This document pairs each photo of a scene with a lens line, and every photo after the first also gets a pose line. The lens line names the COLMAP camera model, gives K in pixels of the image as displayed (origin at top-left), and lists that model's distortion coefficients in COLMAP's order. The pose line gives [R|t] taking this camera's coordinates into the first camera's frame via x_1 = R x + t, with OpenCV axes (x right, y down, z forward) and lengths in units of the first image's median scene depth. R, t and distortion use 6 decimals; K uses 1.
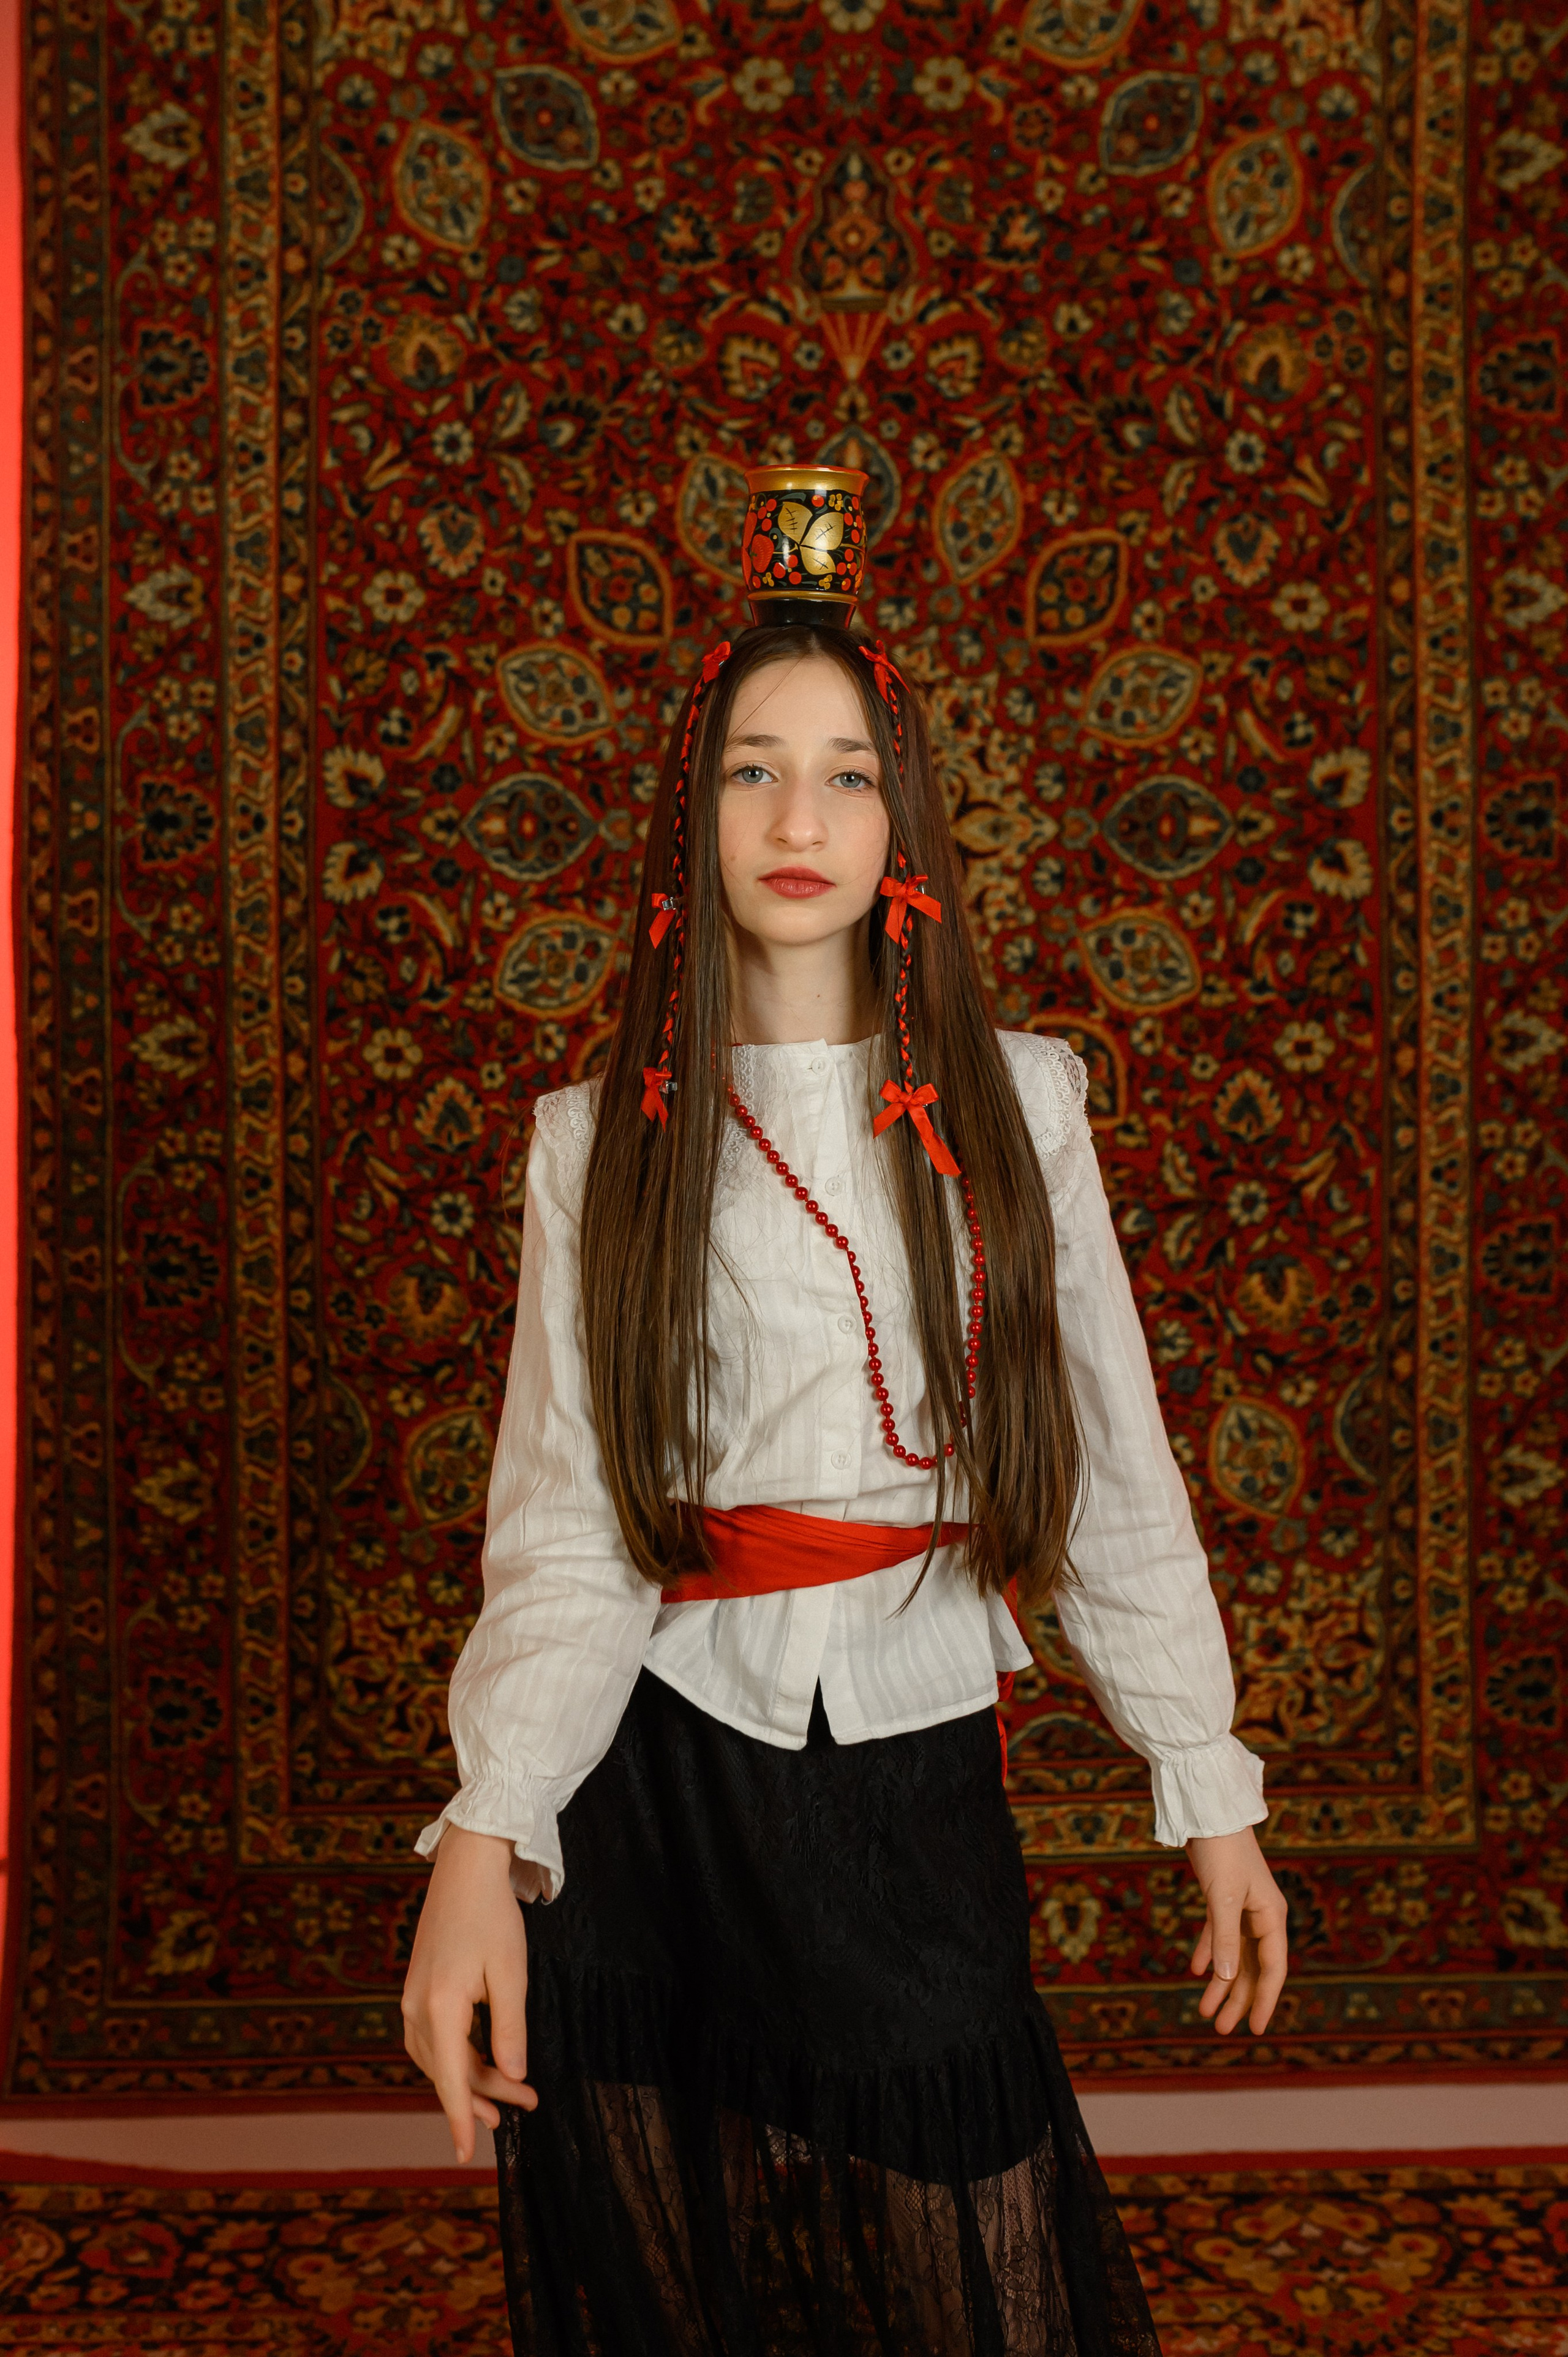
lens RADIAL K [[2707.7, 0, 745.7], [0, 2707.7, 942.8], [0, 0, 1]] dist [-0.028799, 0.000000]
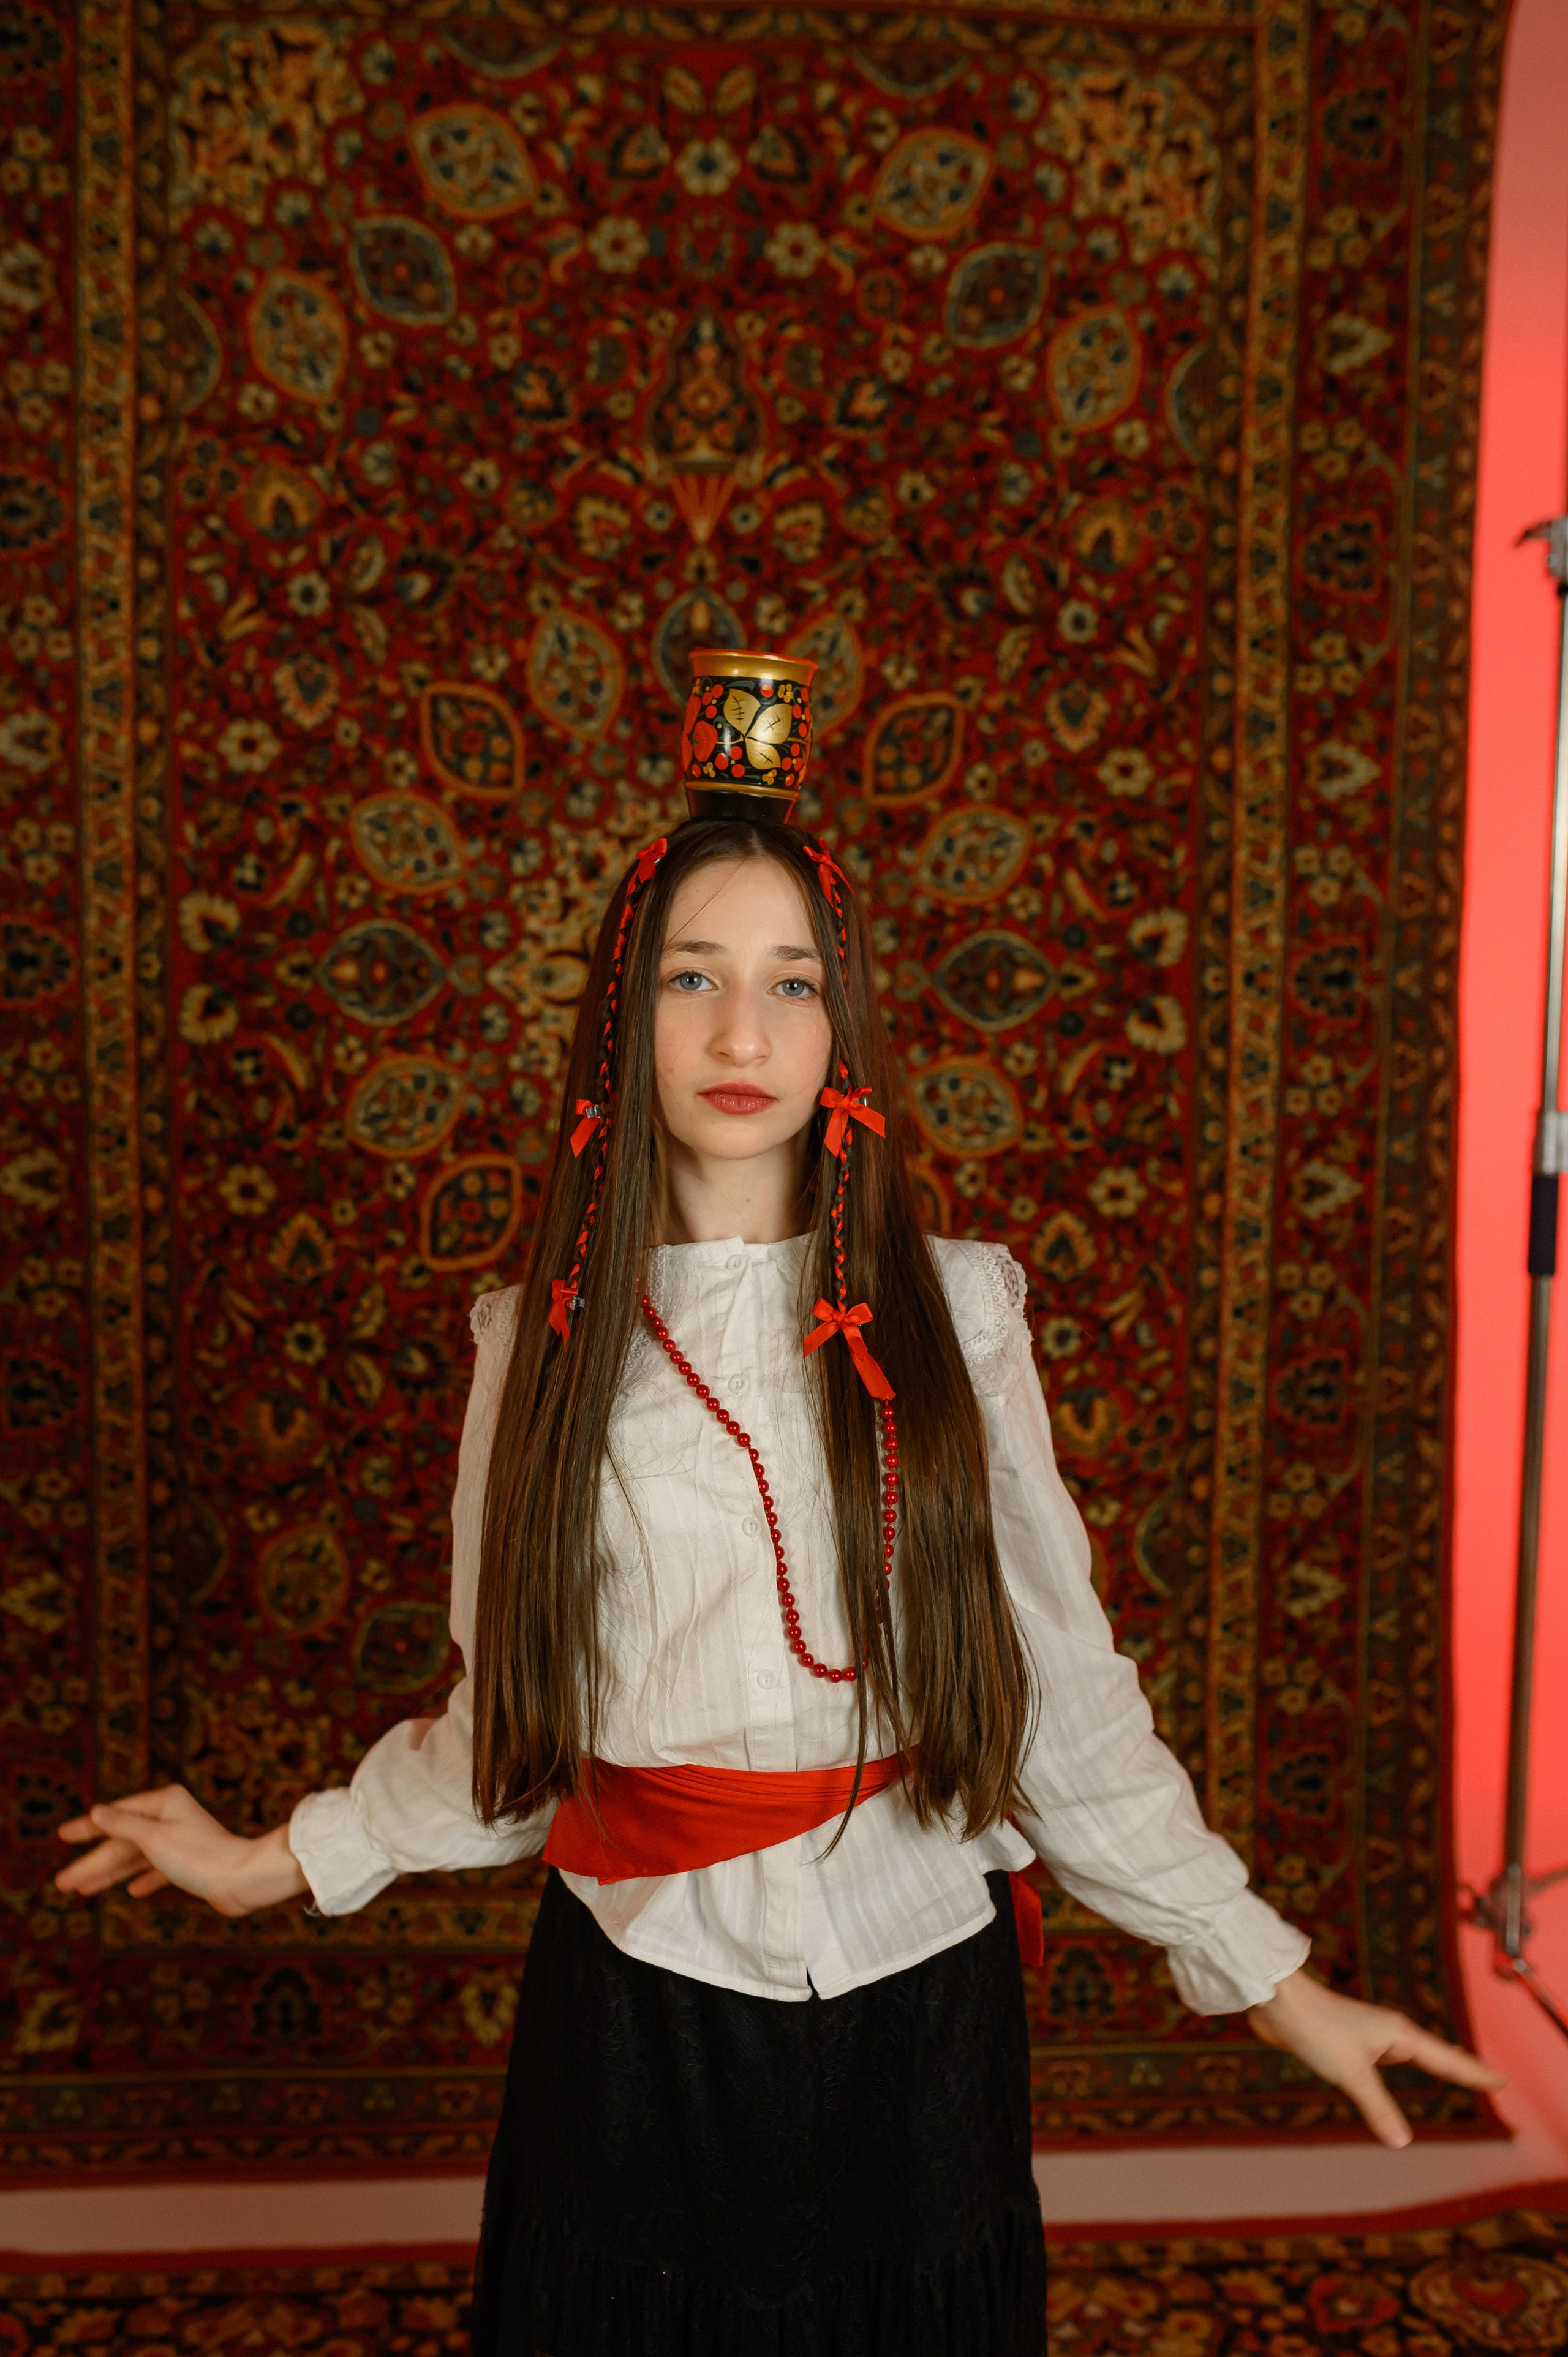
lens RADIAL K [[2319.8, 0, 765.3], [0, 2319.8, 1158.6], [0, 0, 1]] dist [-0.025483, 0.000000]
pose [[0.998394, 0.013450, 0.055033, 0.018517], [-0.017536, 0.997071, 0.074441, -0.040003], [-0.053871, -0.075287, 0.995706, 0.103730]]
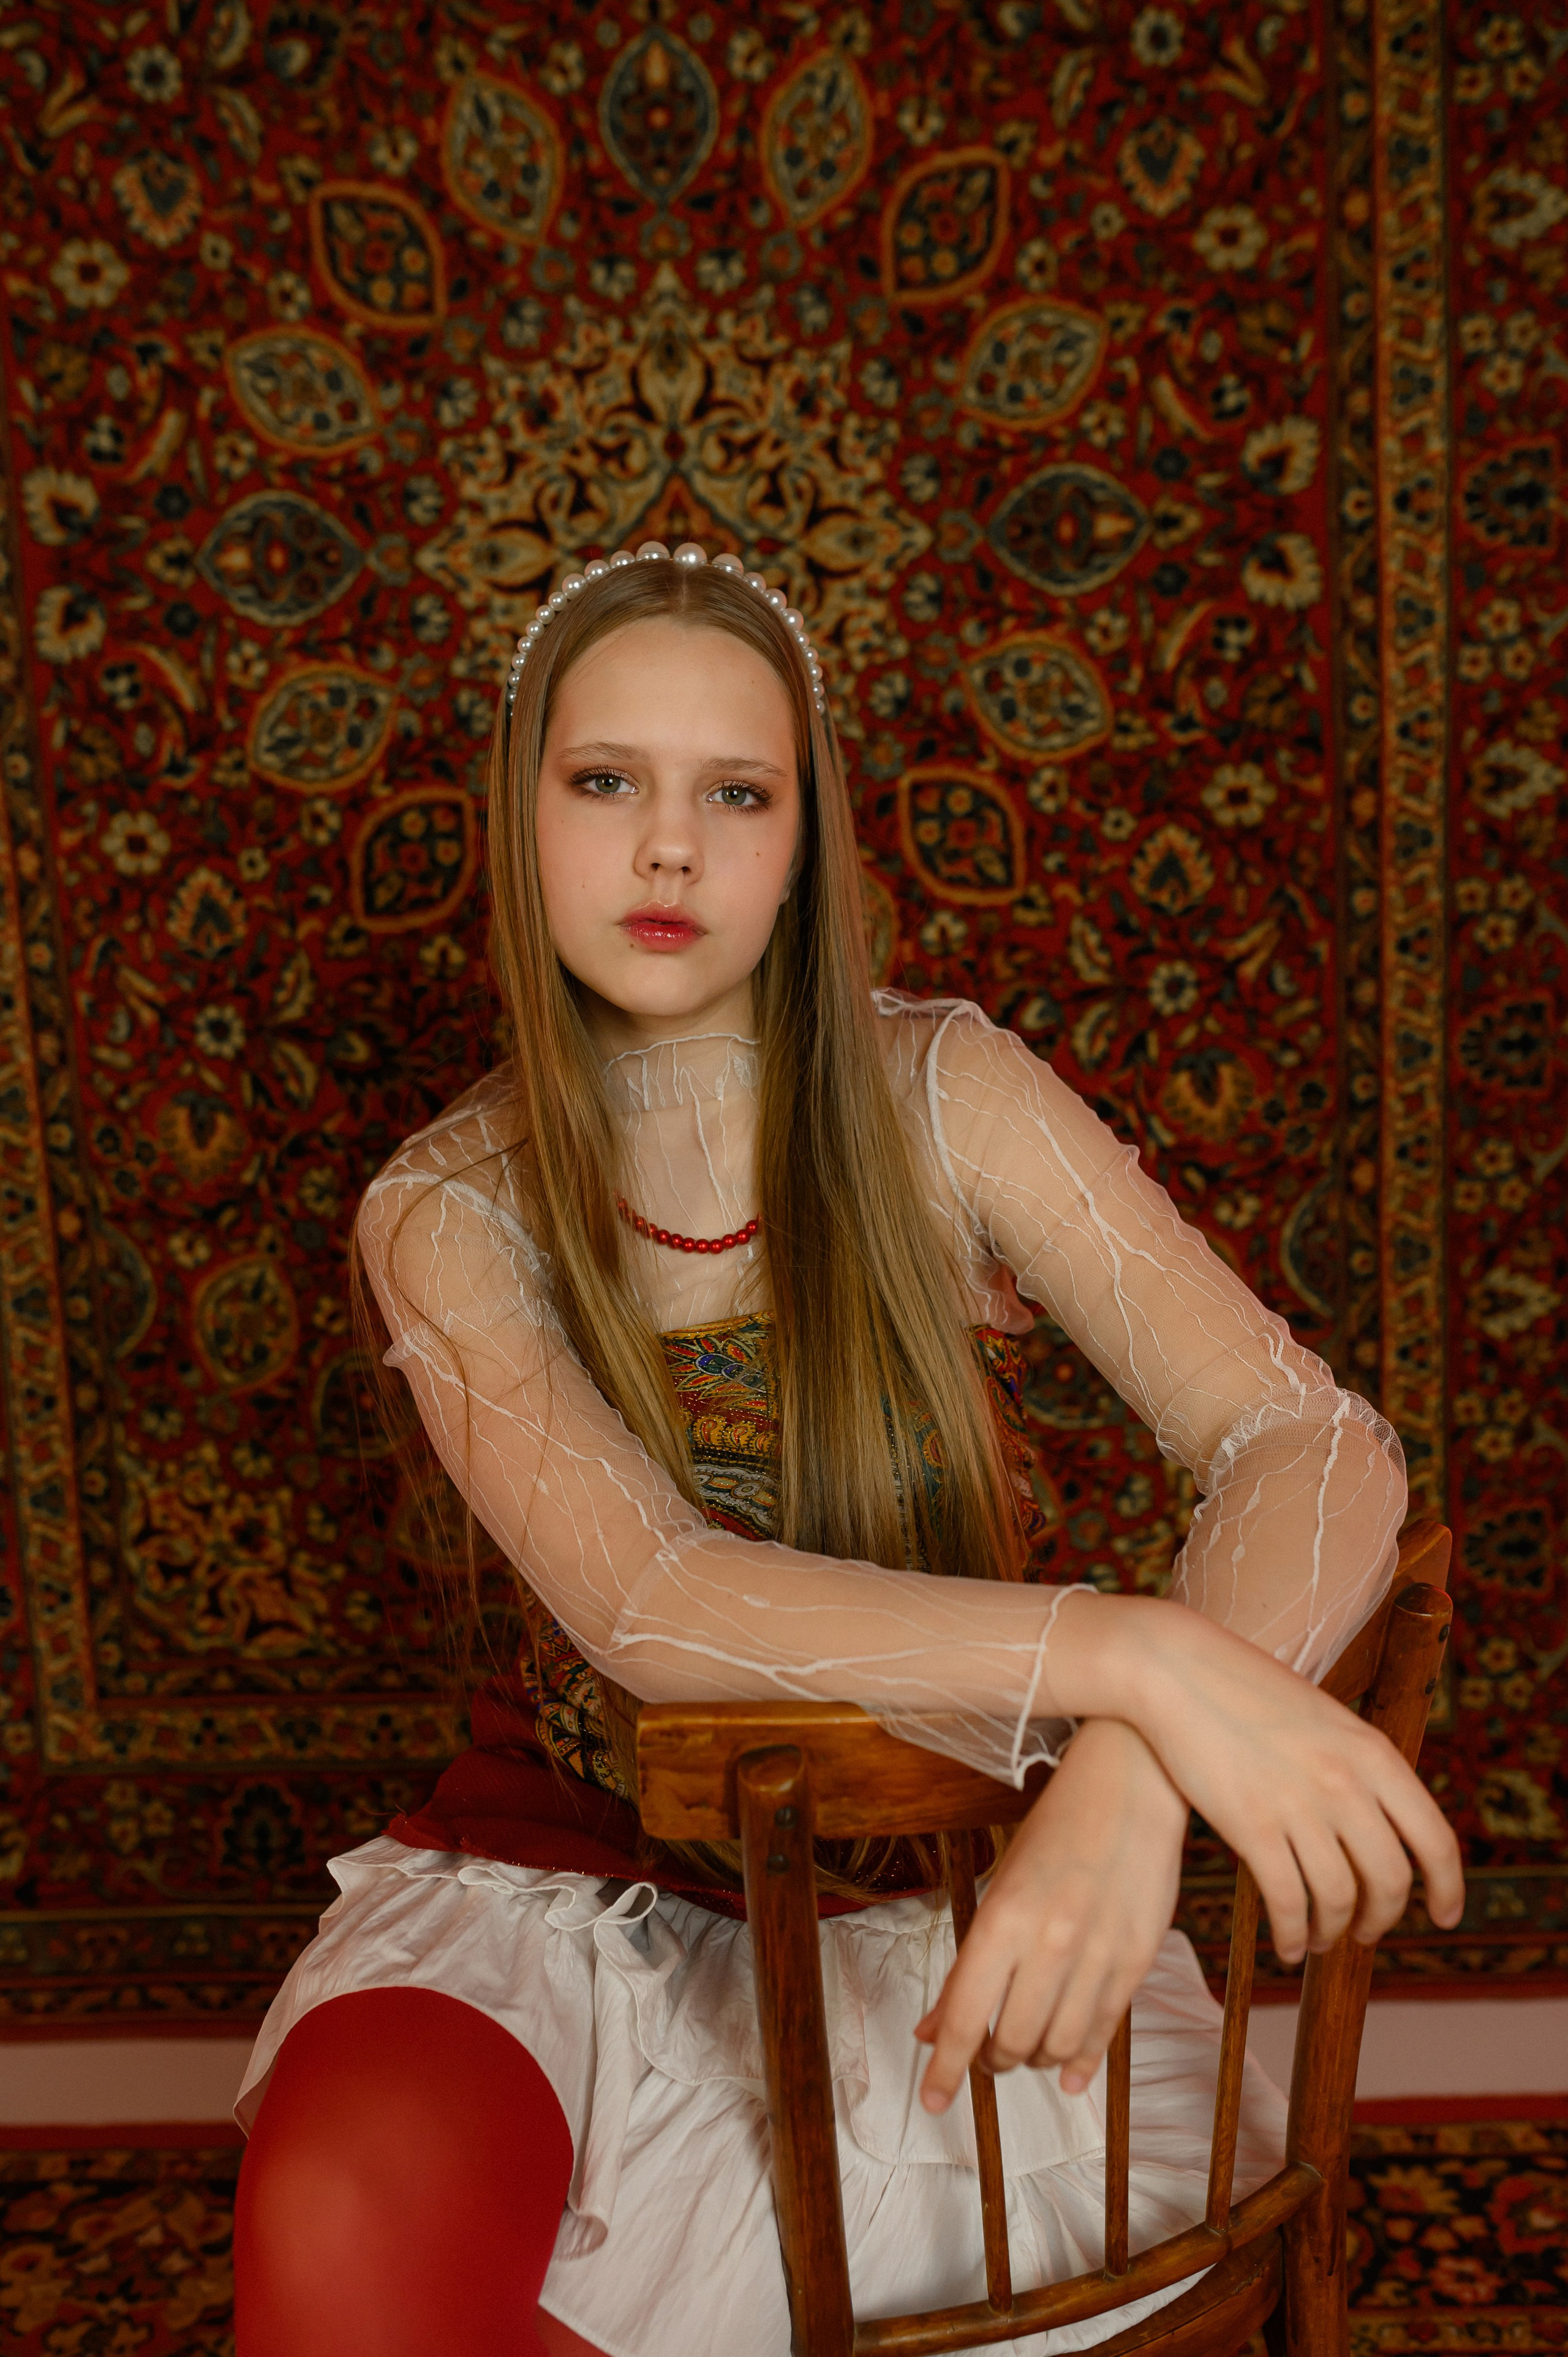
lens RADIAL K [[2319.8, 0, 787.8], [0, 2319.8, 1166.0], [0, 0, 1]] dist [-0.025483, 0.000000]
pose [[0.997707, -0.028608, -0.061331, 0.110444], [0.037466, 0.988197, 0.148538, 0.040250], [0.056357, -0.150495, 0.987003, 0.284467]]
